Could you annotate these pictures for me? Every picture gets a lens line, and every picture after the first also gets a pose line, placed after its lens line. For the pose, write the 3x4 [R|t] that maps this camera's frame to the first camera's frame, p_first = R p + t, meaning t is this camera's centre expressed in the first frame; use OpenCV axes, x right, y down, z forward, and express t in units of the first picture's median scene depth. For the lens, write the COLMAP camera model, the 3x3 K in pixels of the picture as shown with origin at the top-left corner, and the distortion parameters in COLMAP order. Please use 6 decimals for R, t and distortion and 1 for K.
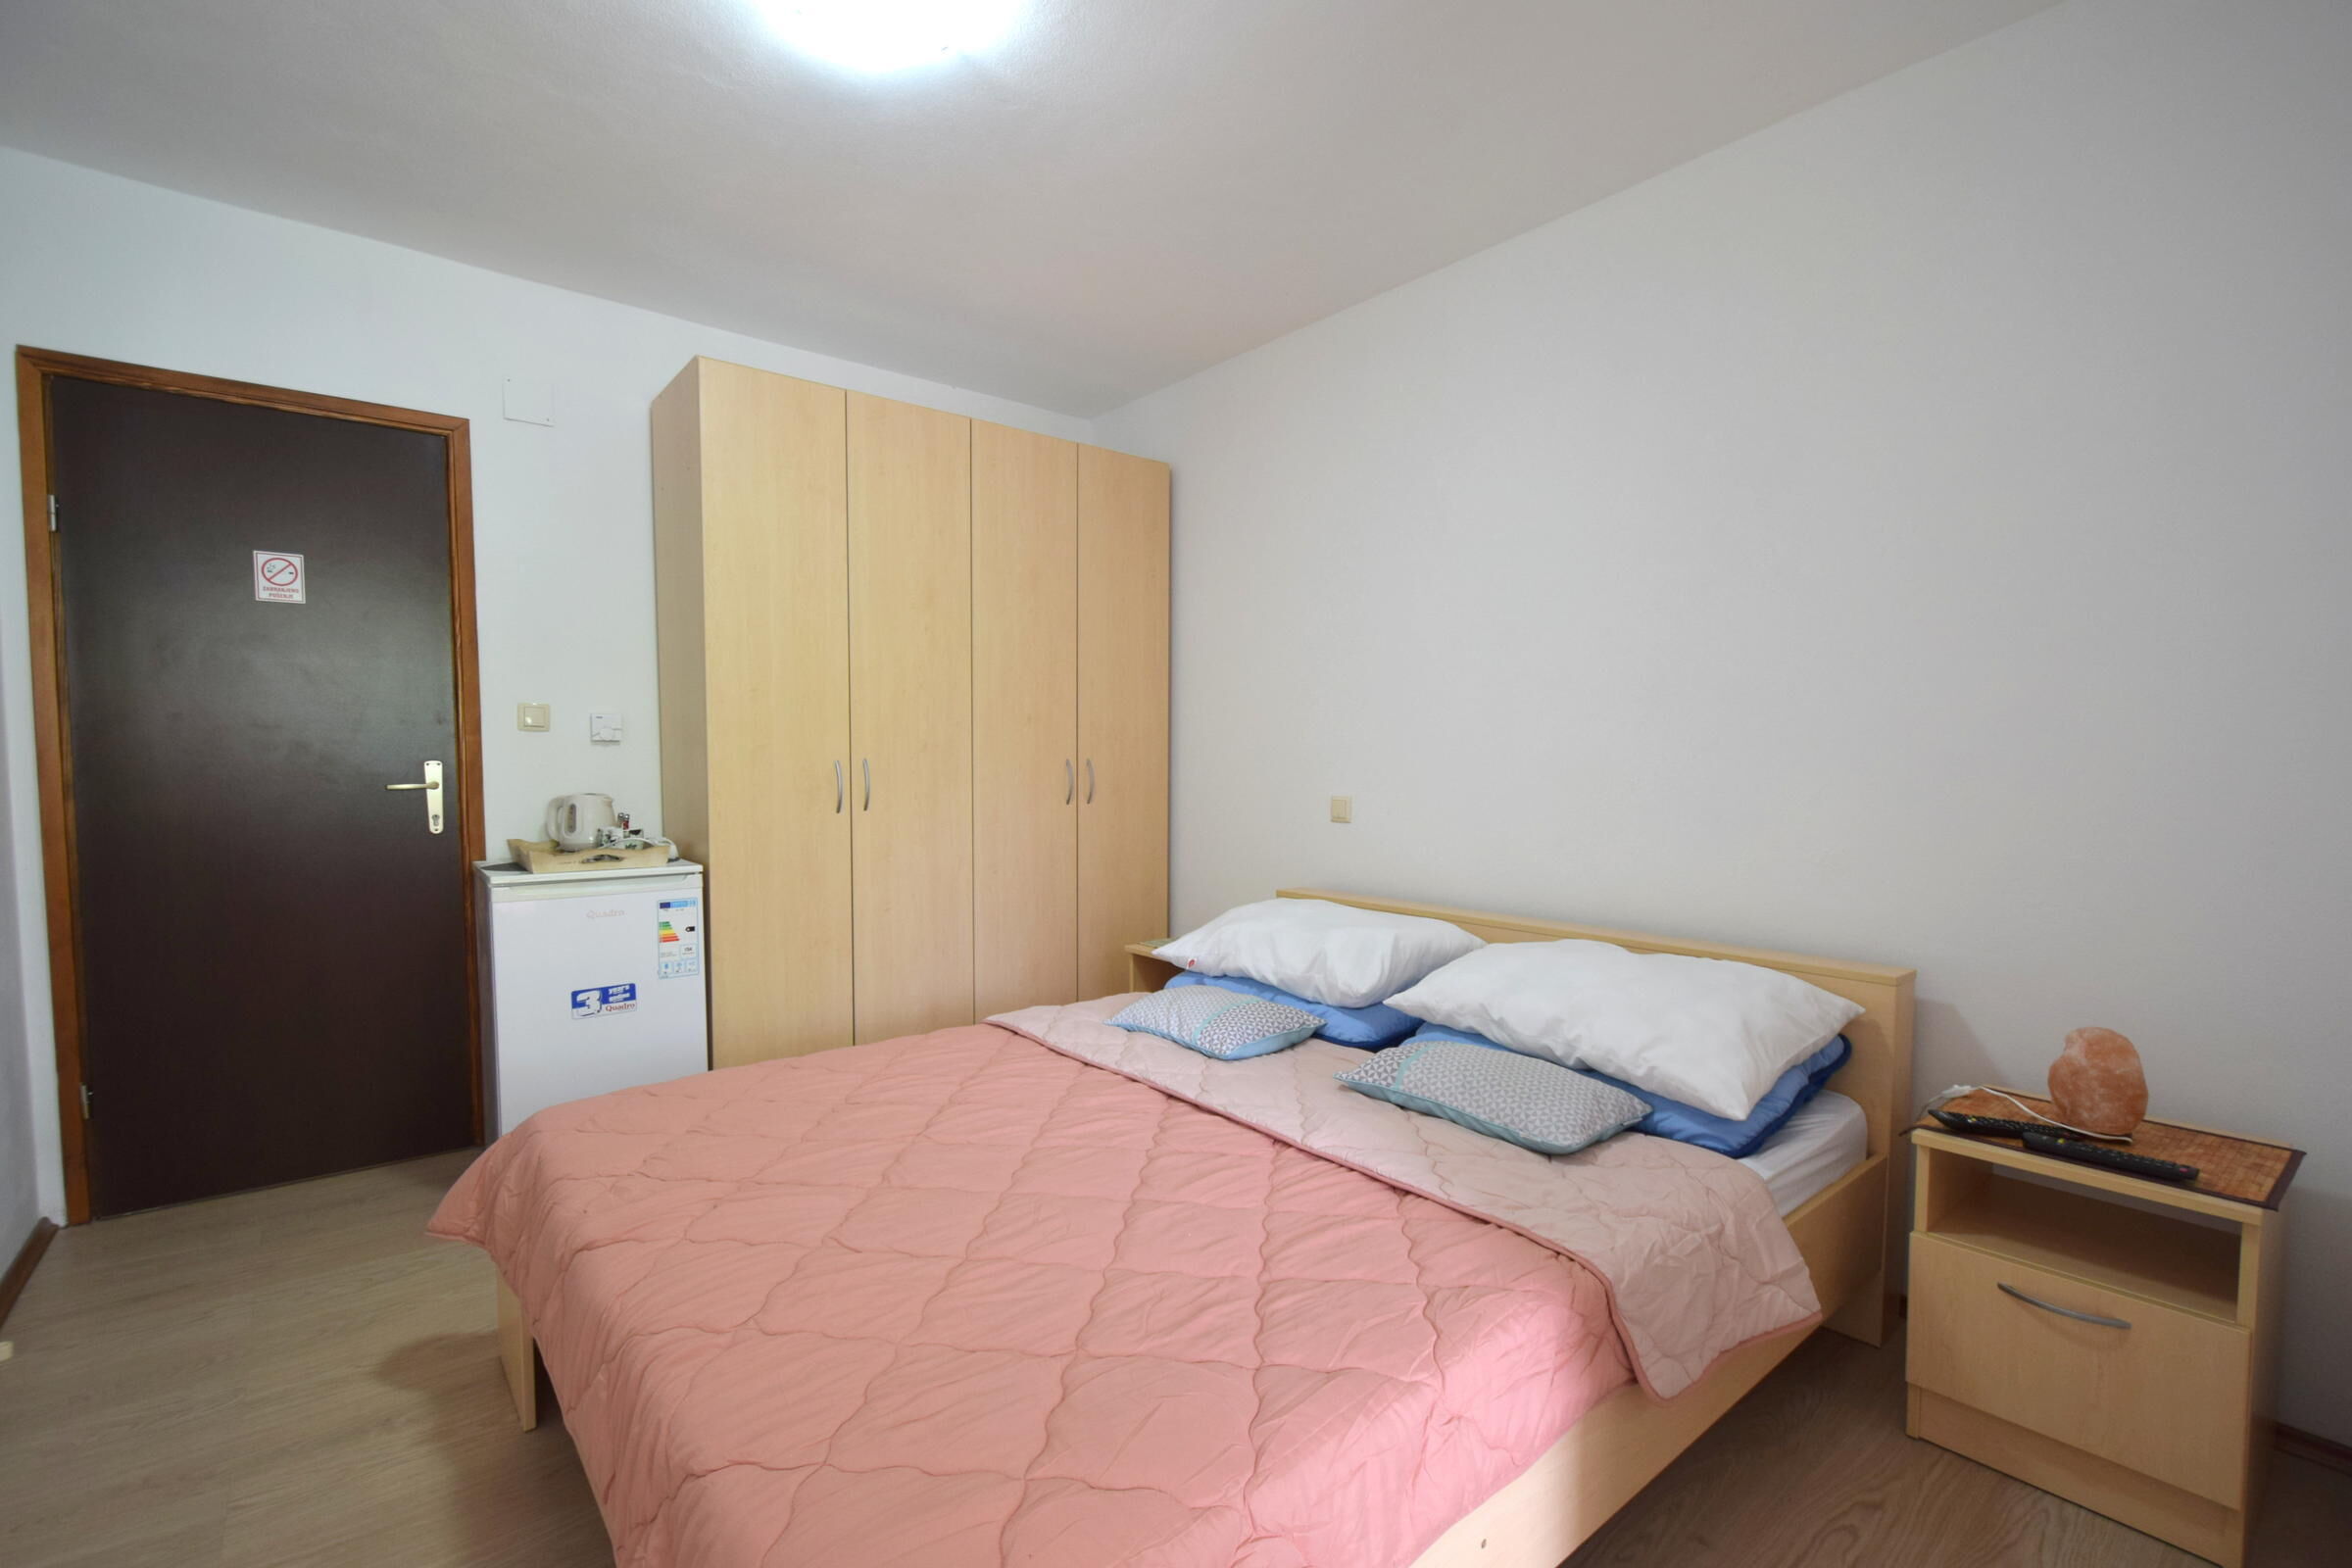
lens RADIAL K [[1038.1, 0, 1172.9], [0, 1038.1, 815.8], [0, 0, 1]] dist [0.009857, -0.006780]
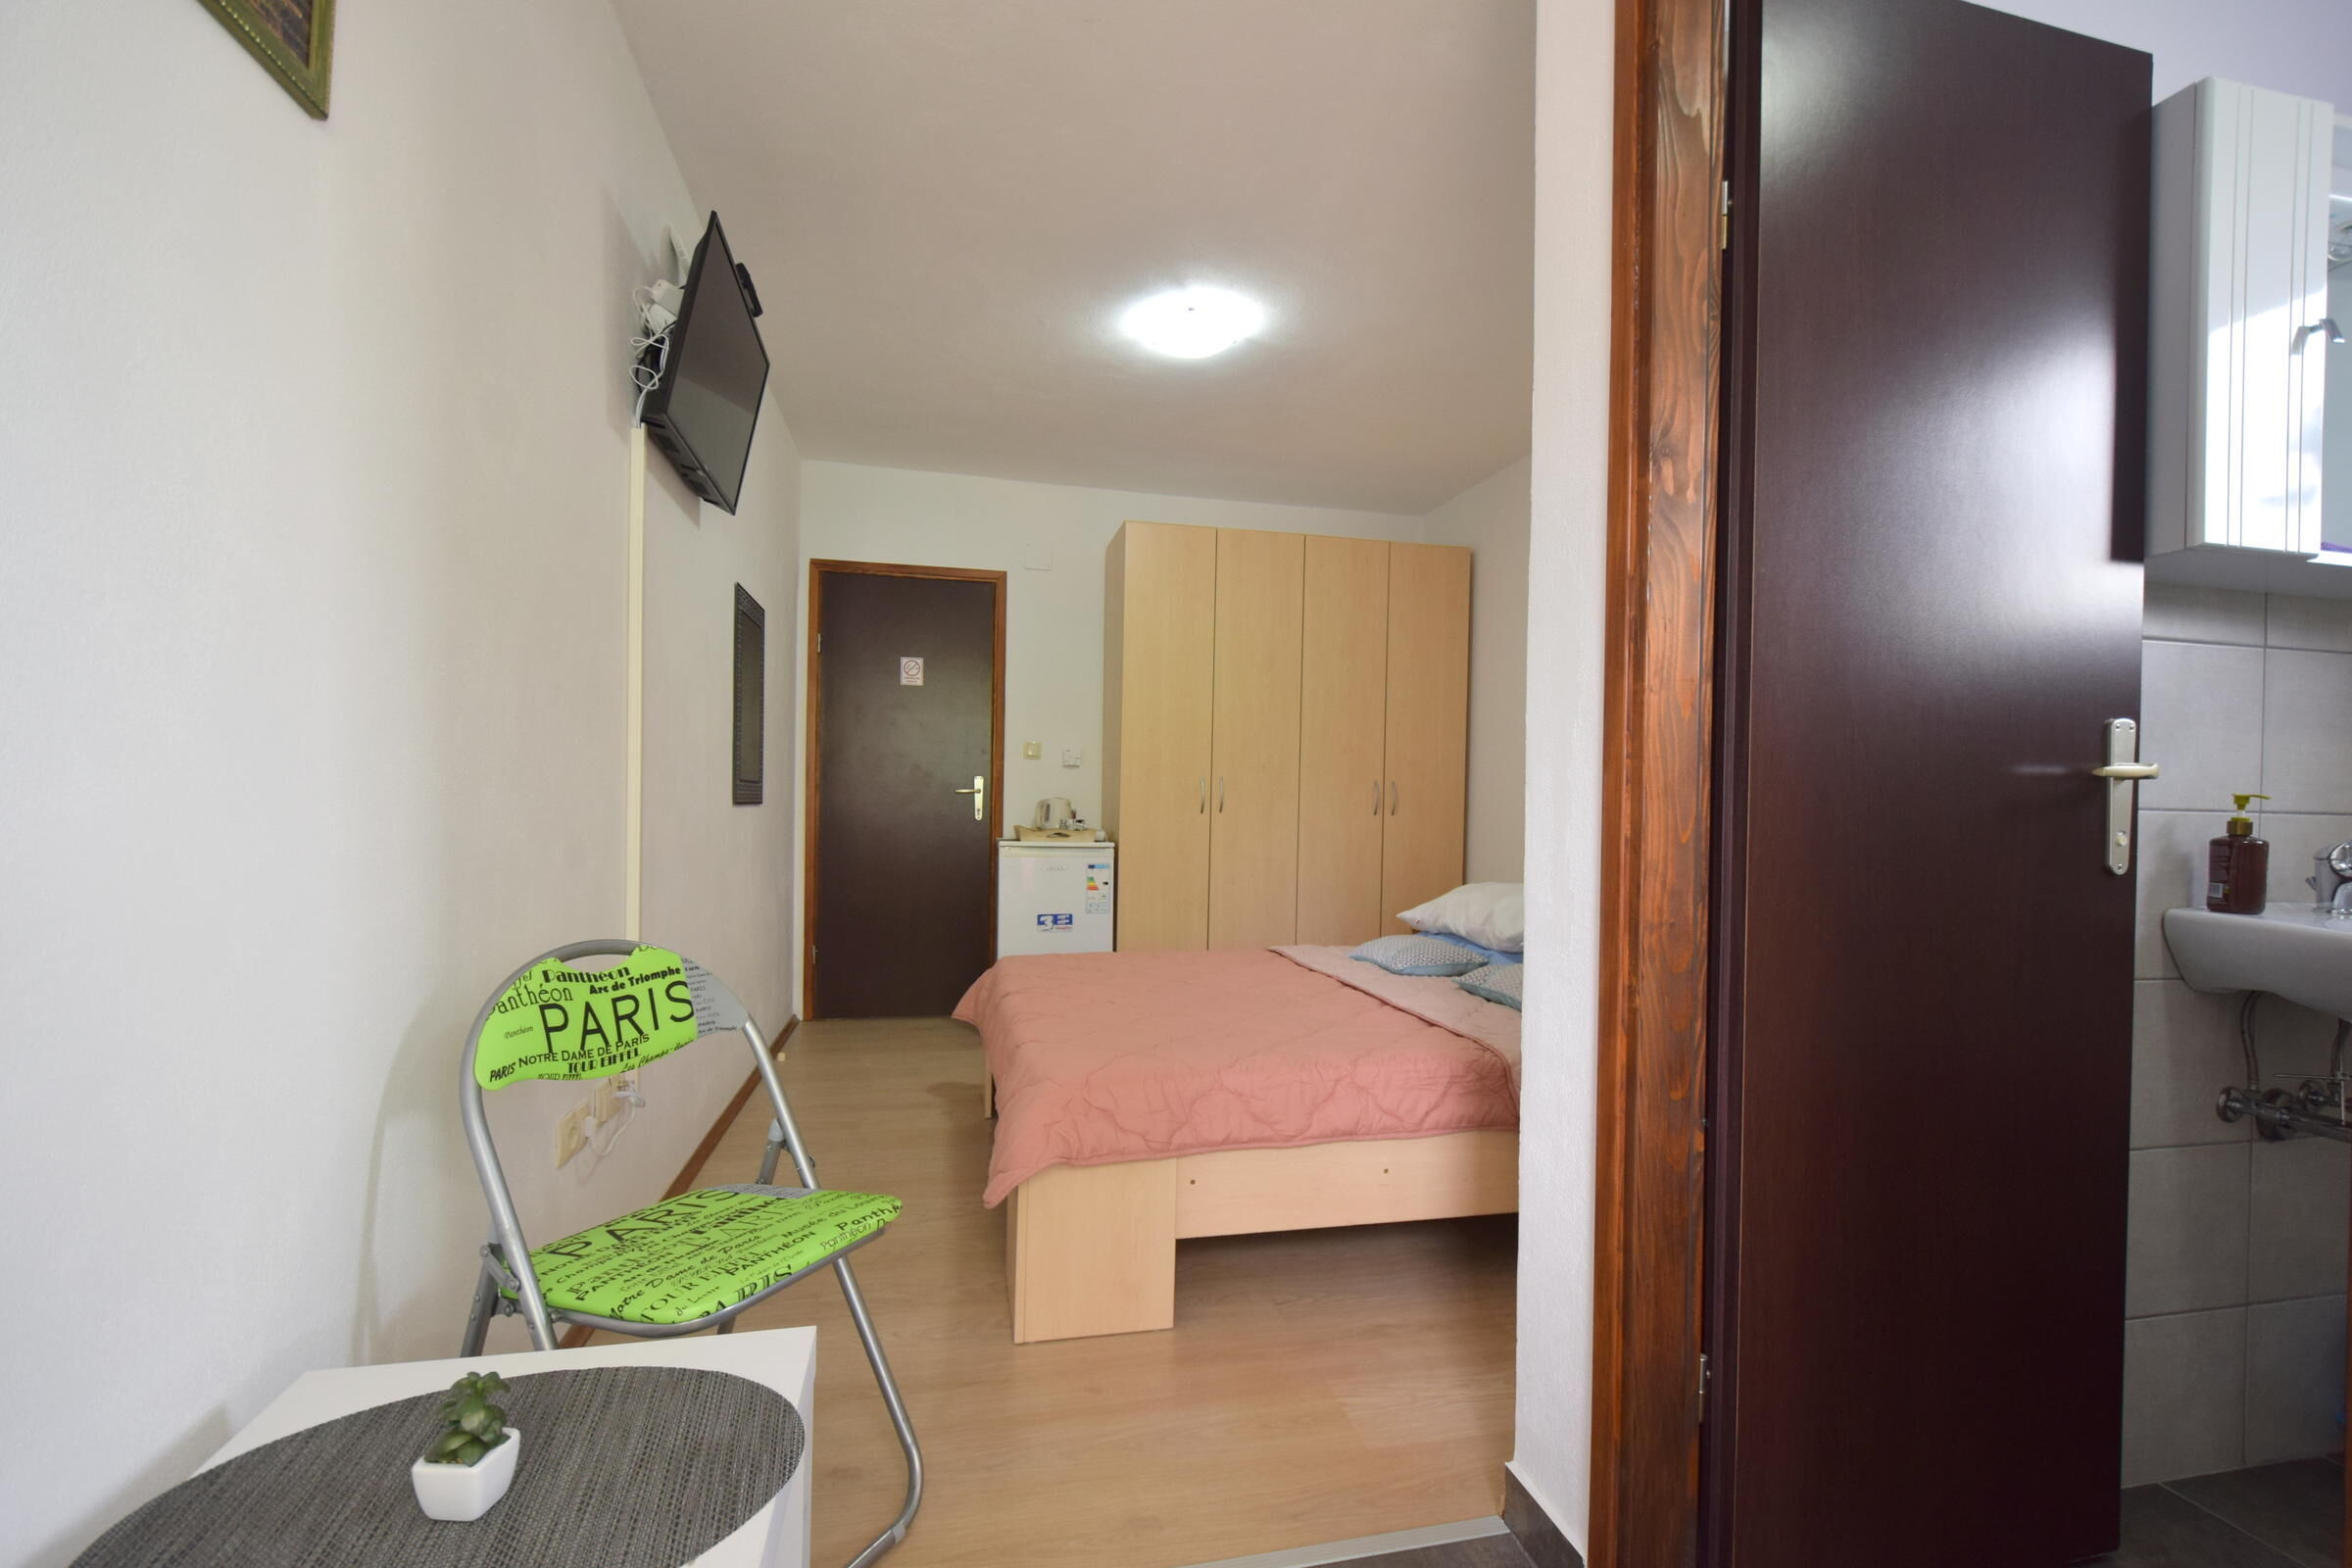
lens RADIAL K [[1038.1, 0, 1172.9], [0, 1038.1, 815.8], [0, 0, 1]] dist [0.009857, -0.006780]
pose [[0.893129, 0.018648, -0.449414, 0.323419], [-0.042883, 0.998119, -0.043806, 0.071801], [0.447752, 0.058397, 0.892249, -0.349023]]
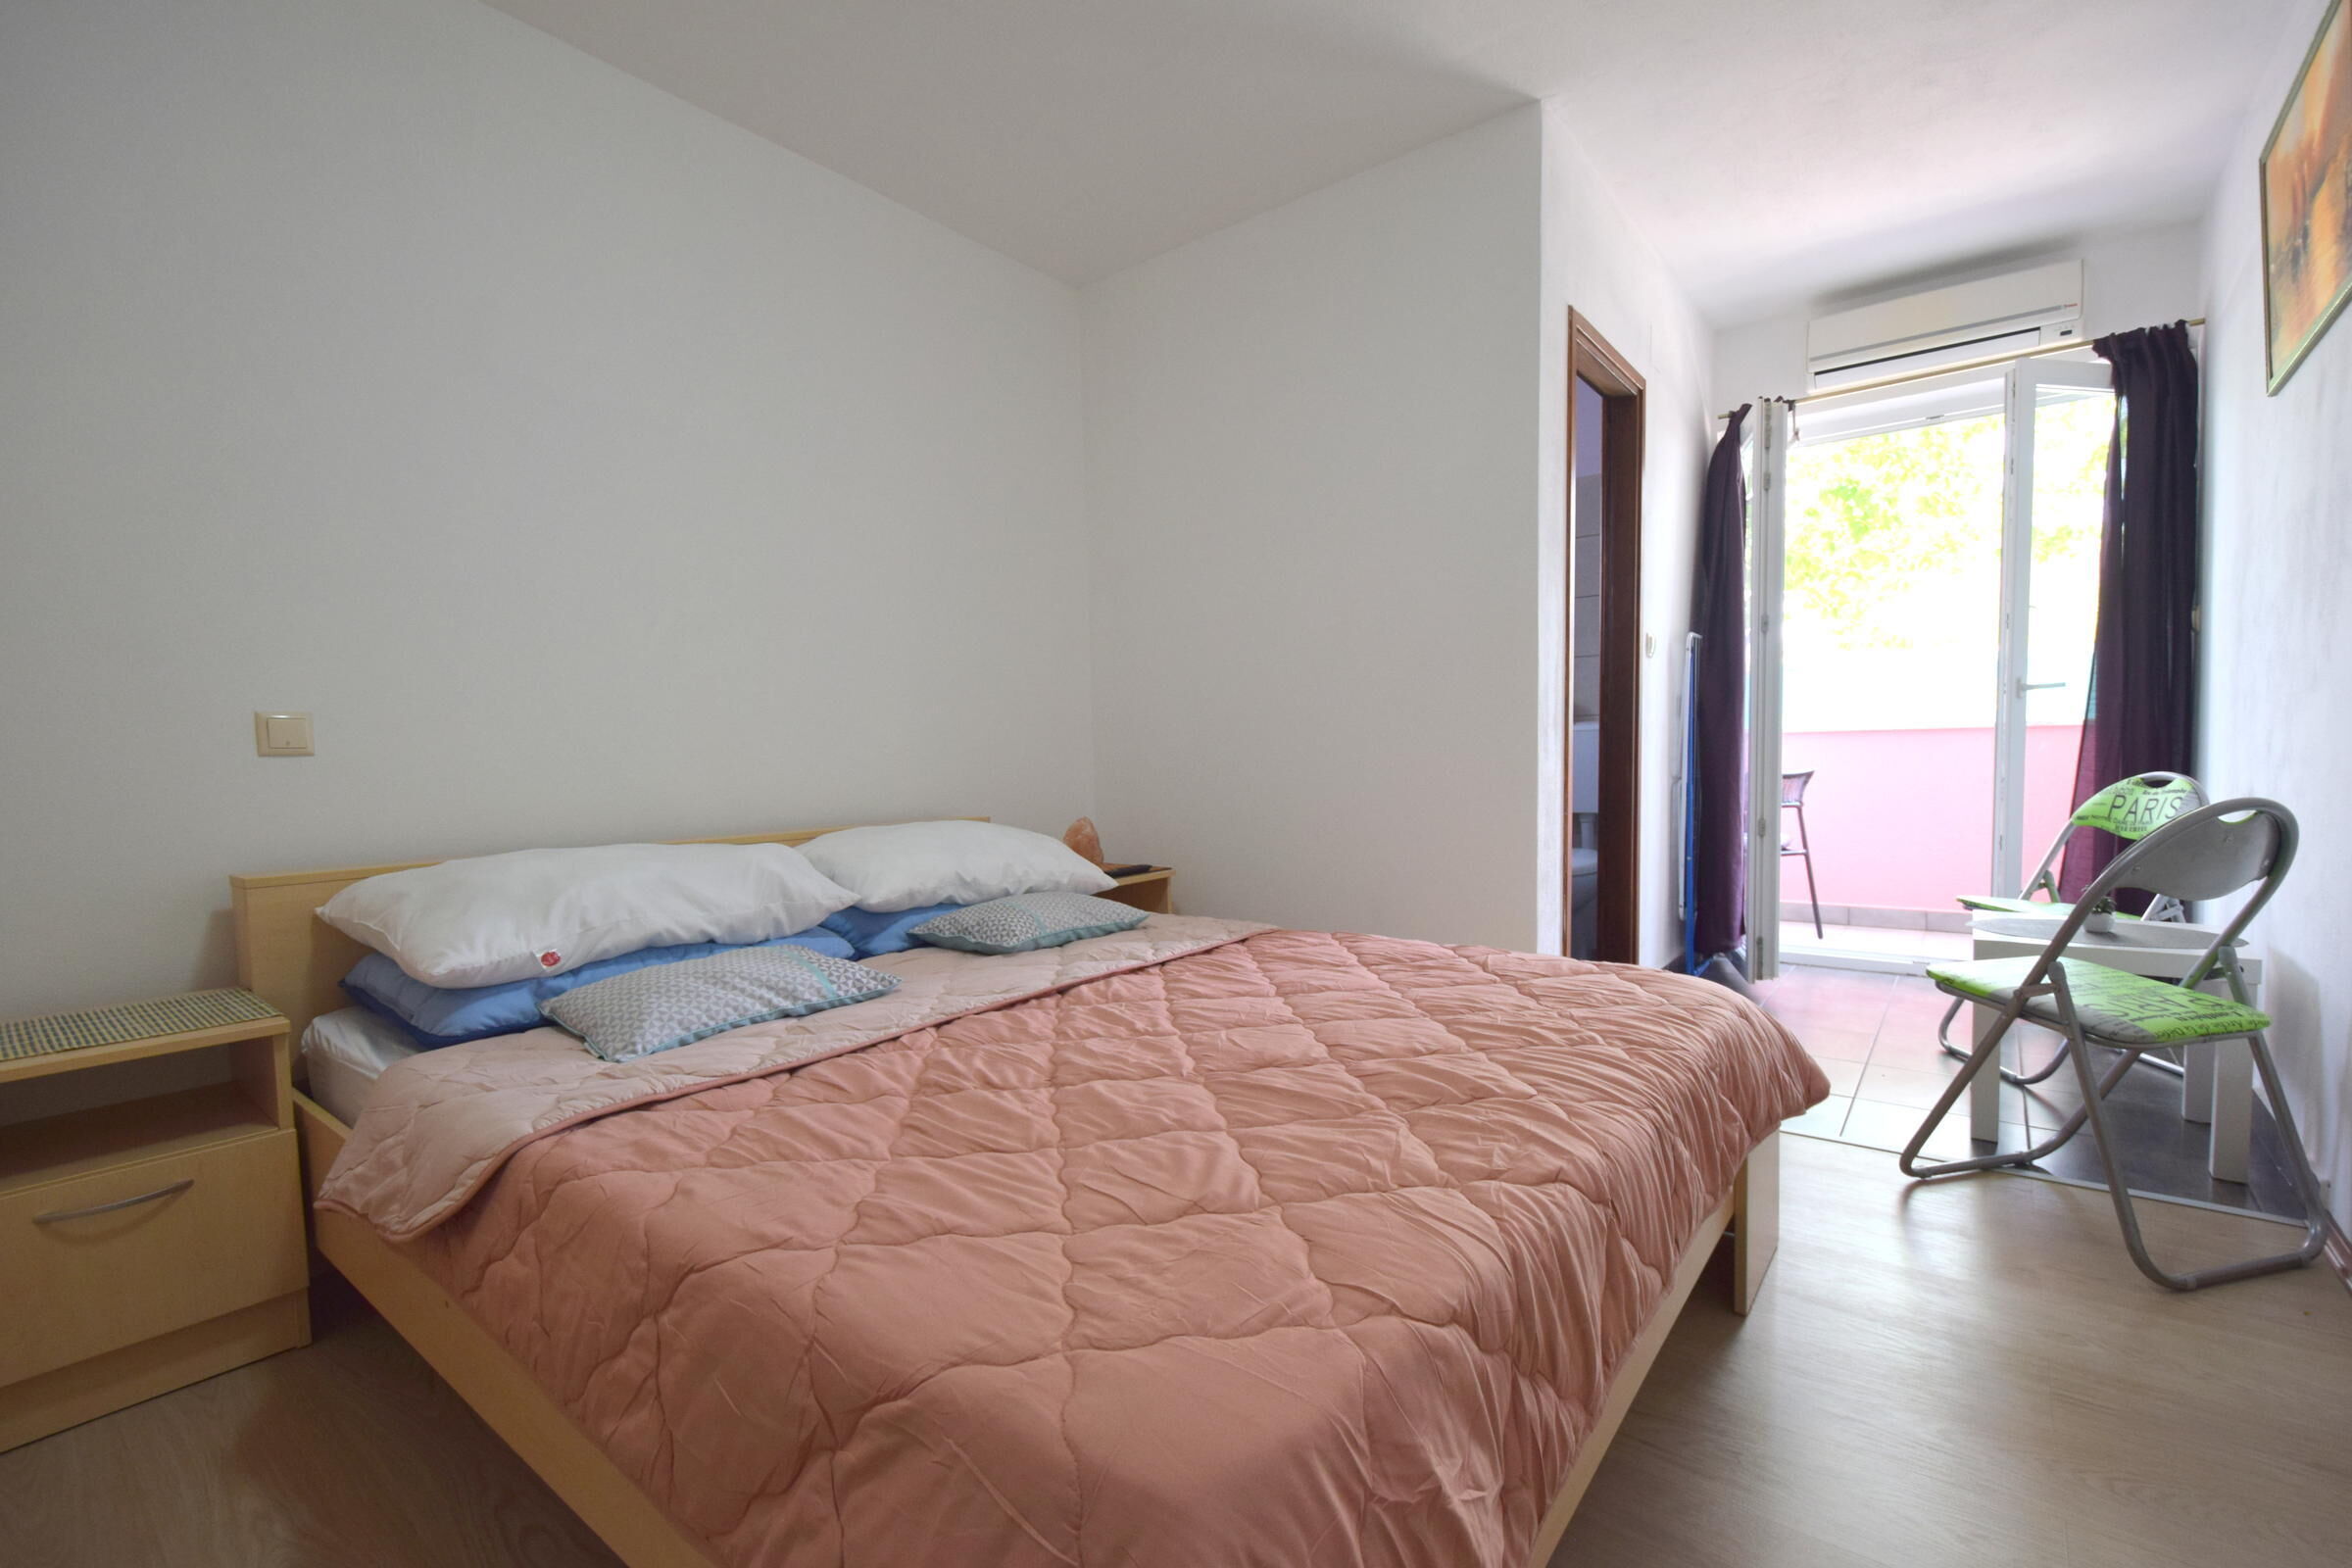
lens RADIAL K [[1038.1, 0, 1172.9], [0, 1038.1, 815.8], [0, 0, 1]] dist [0.009857, -0.006780]
pose [[-0.215630, -0.064480, 0.974344, -0.628552], [0.069215, 0.994298, 0.081118, 0.032482], [-0.974019, 0.084931, -0.209938, 0.733035]]
